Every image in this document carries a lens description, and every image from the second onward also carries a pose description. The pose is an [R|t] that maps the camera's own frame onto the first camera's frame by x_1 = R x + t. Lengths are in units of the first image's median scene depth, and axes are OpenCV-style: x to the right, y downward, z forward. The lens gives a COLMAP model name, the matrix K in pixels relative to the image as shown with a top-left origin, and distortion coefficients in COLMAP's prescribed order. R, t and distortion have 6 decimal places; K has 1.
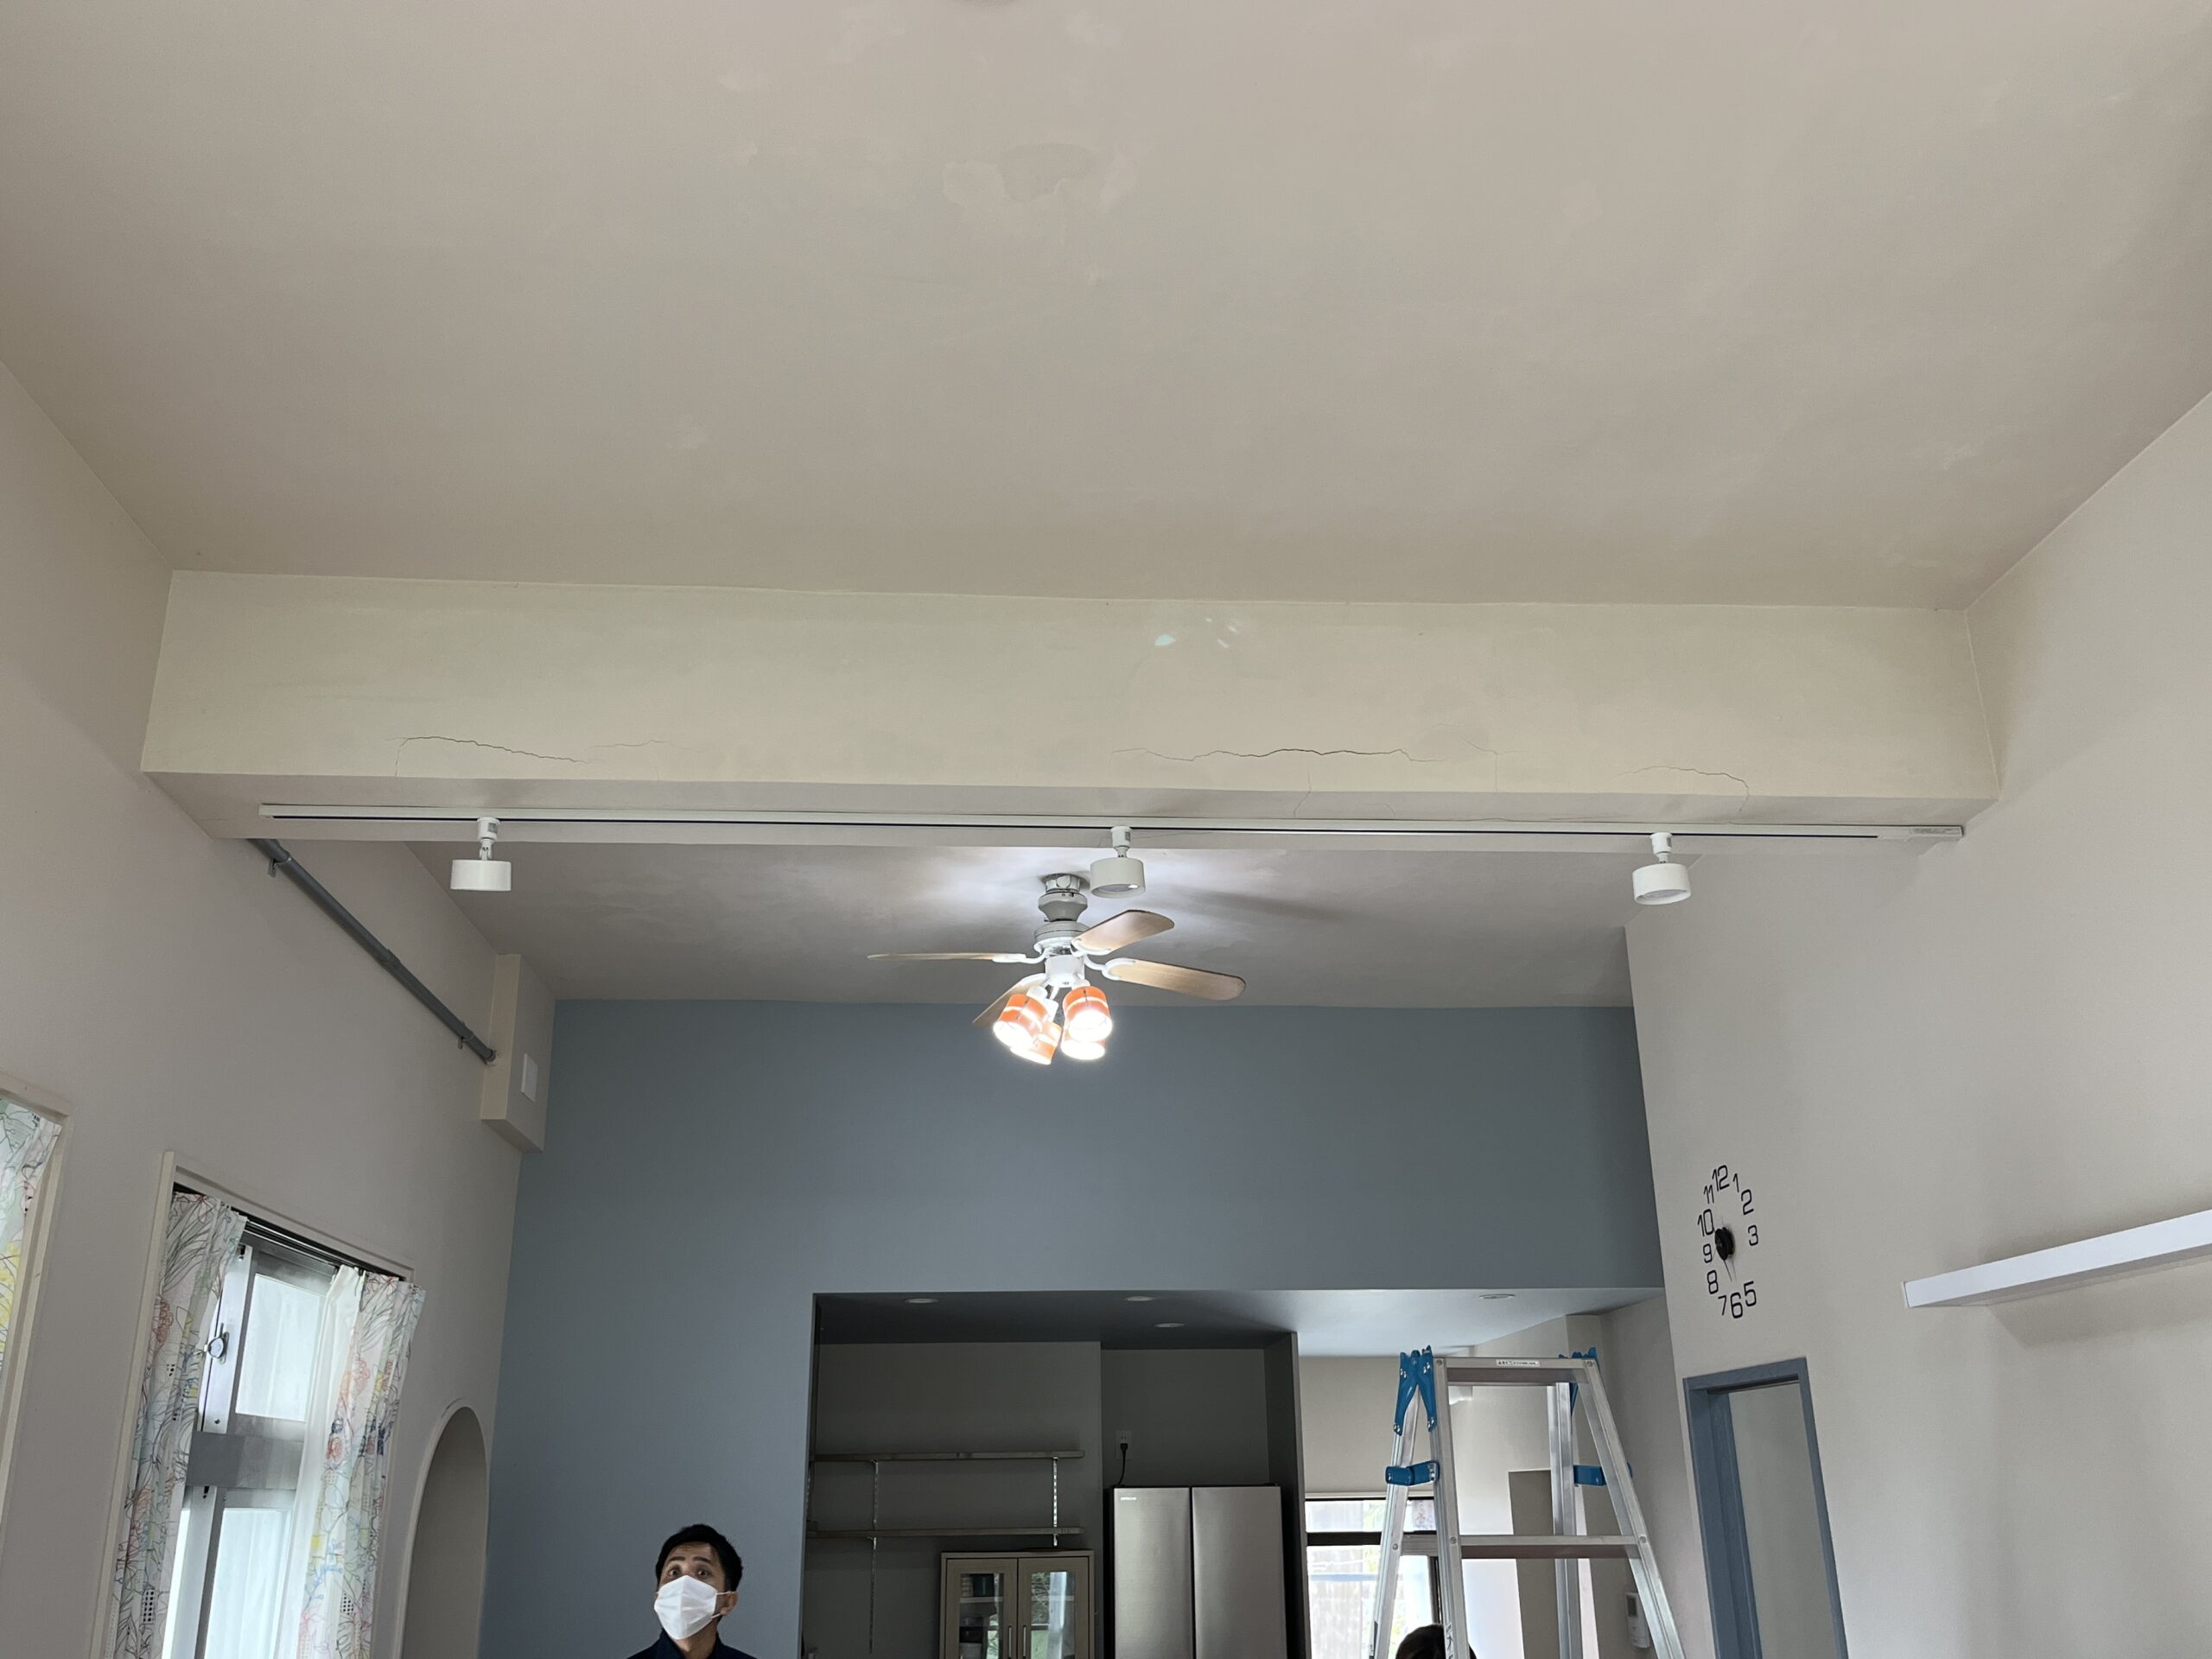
lens RADIAL K [[1876.6, 0, 1121.5], [0, 1876.6, 822.3], [0, 0, 1]] dist [0.023348, -0.016110]
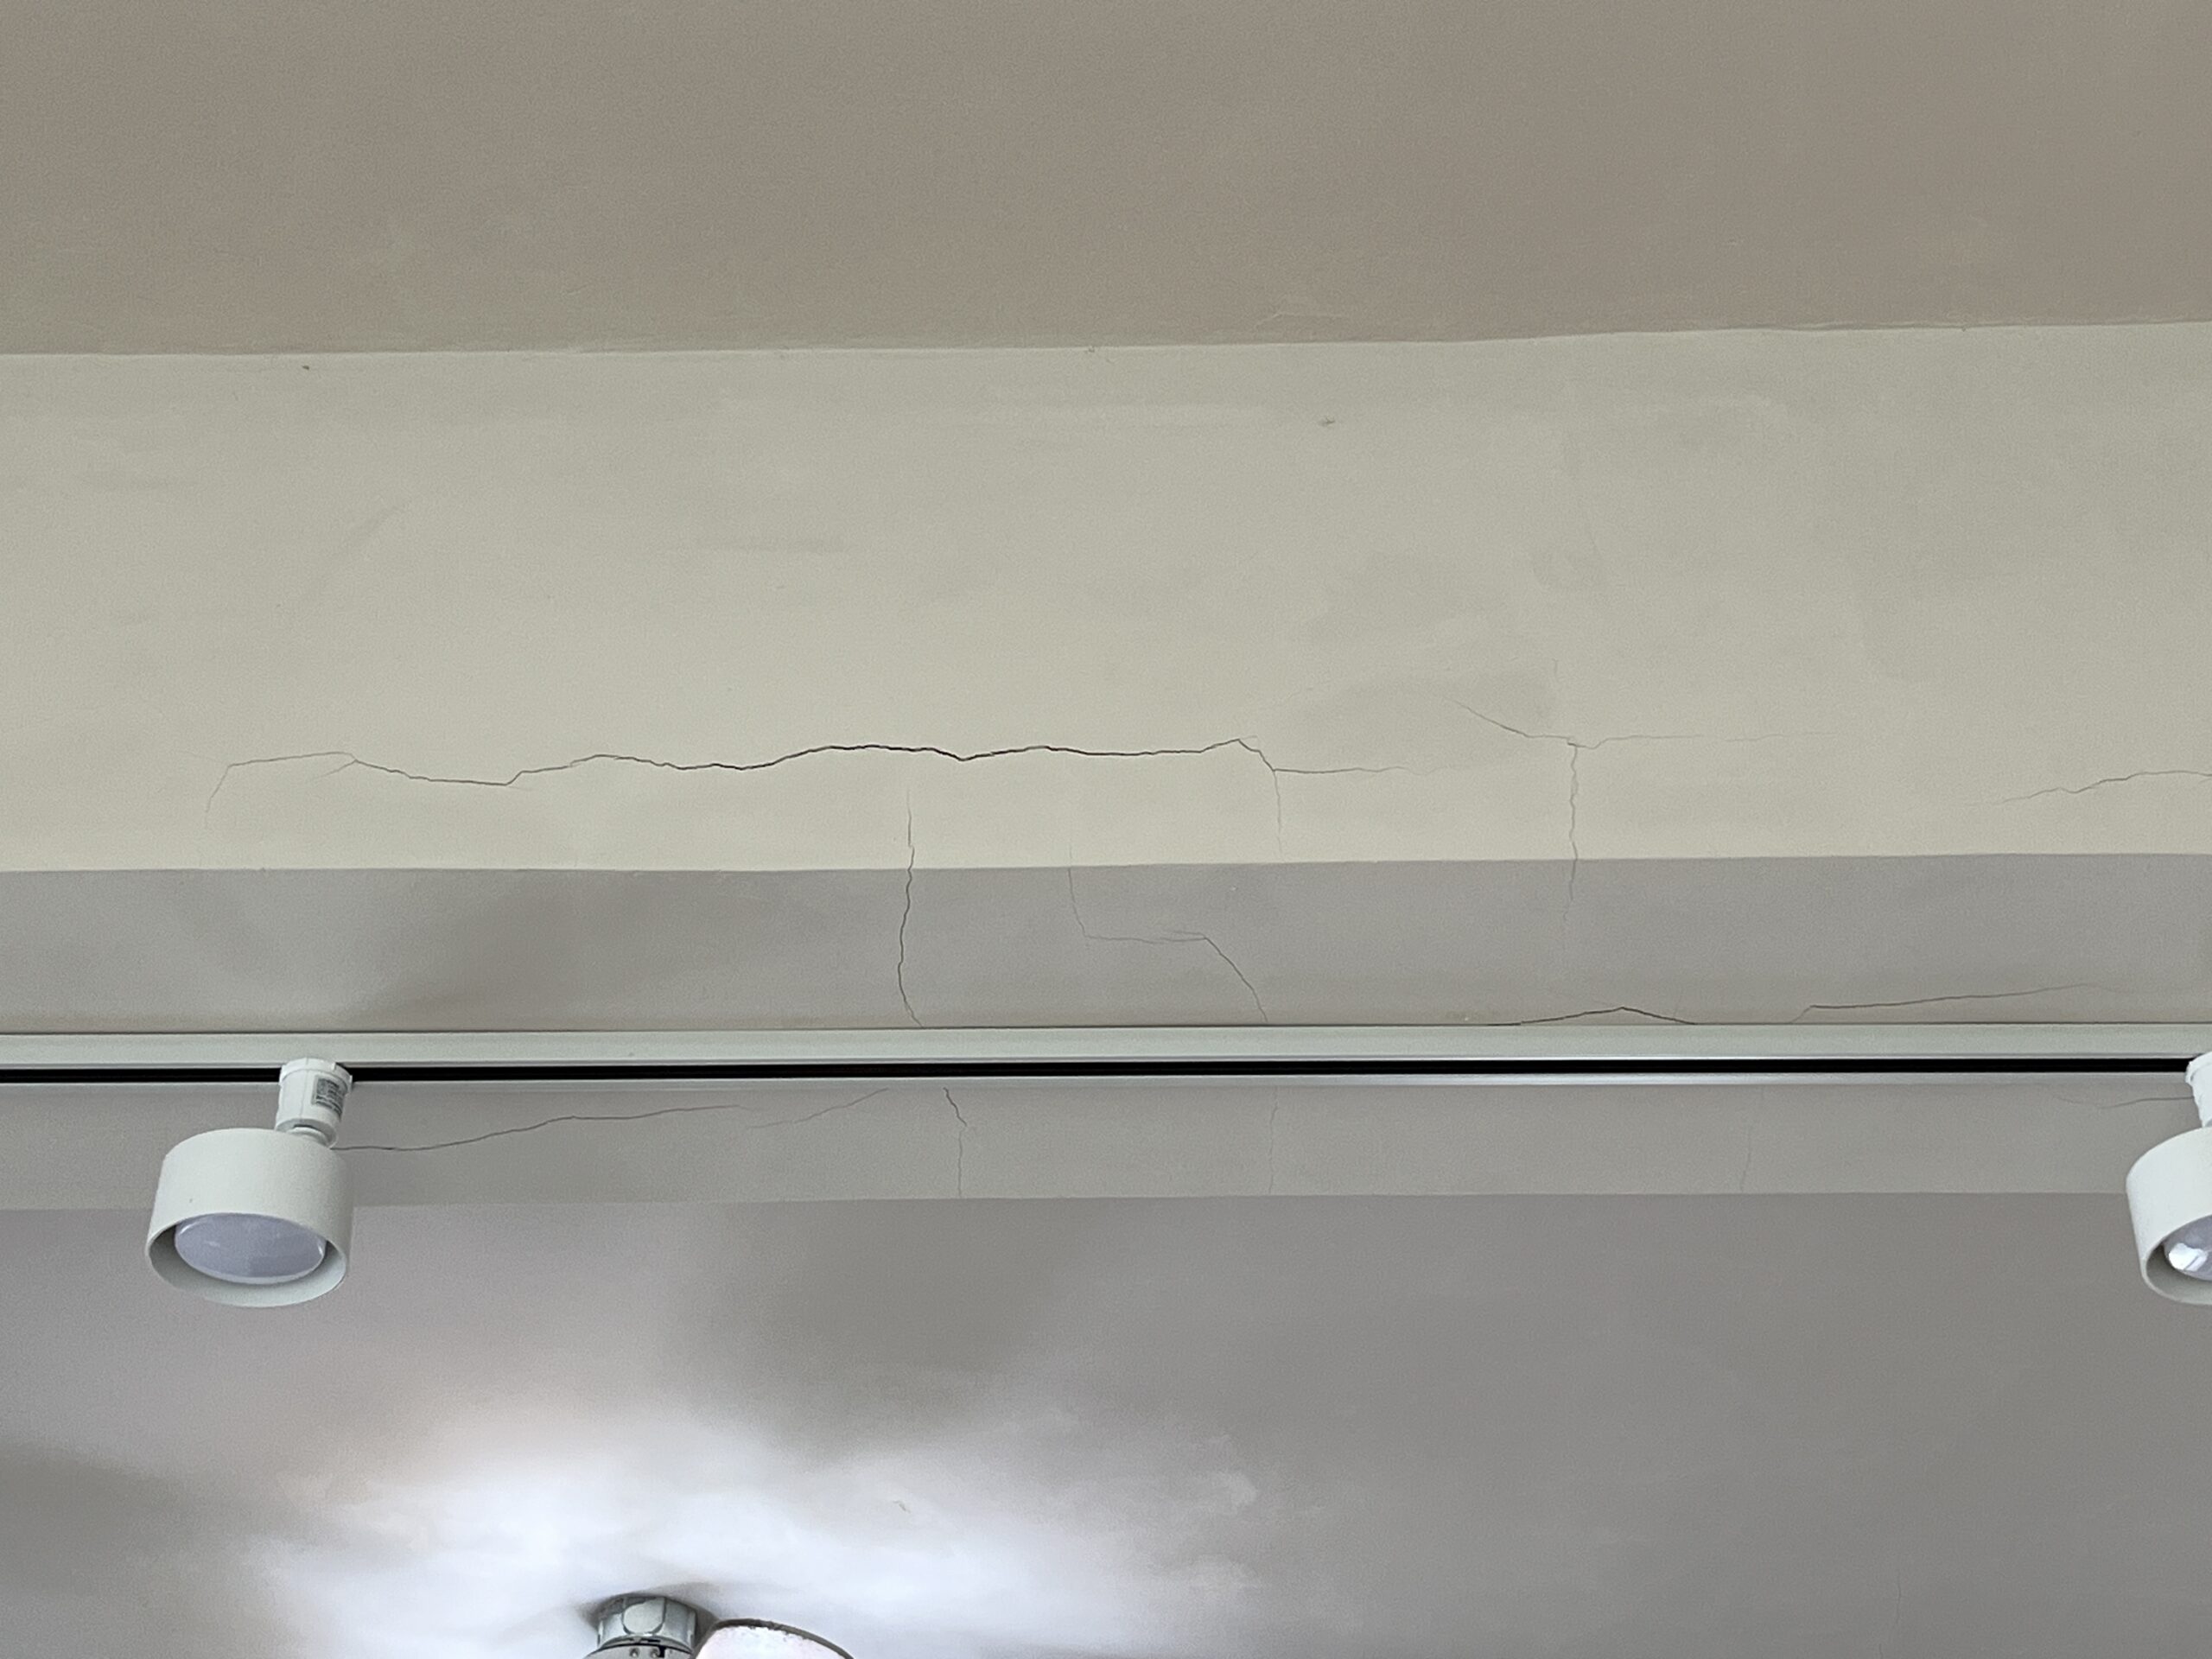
lens RADIAL K [[3521.0, 0, 1108.0], [0, 3521.0, 829.4], [0, 0, 1]] dist [-0.024713, 0.000000]
pose [[0.994137, -0.045165, -0.098239, 0.130472], [0.011791, 0.948444, -0.316724, 0.103934], [0.107479, 0.313709, 0.943417, 0.355542]]
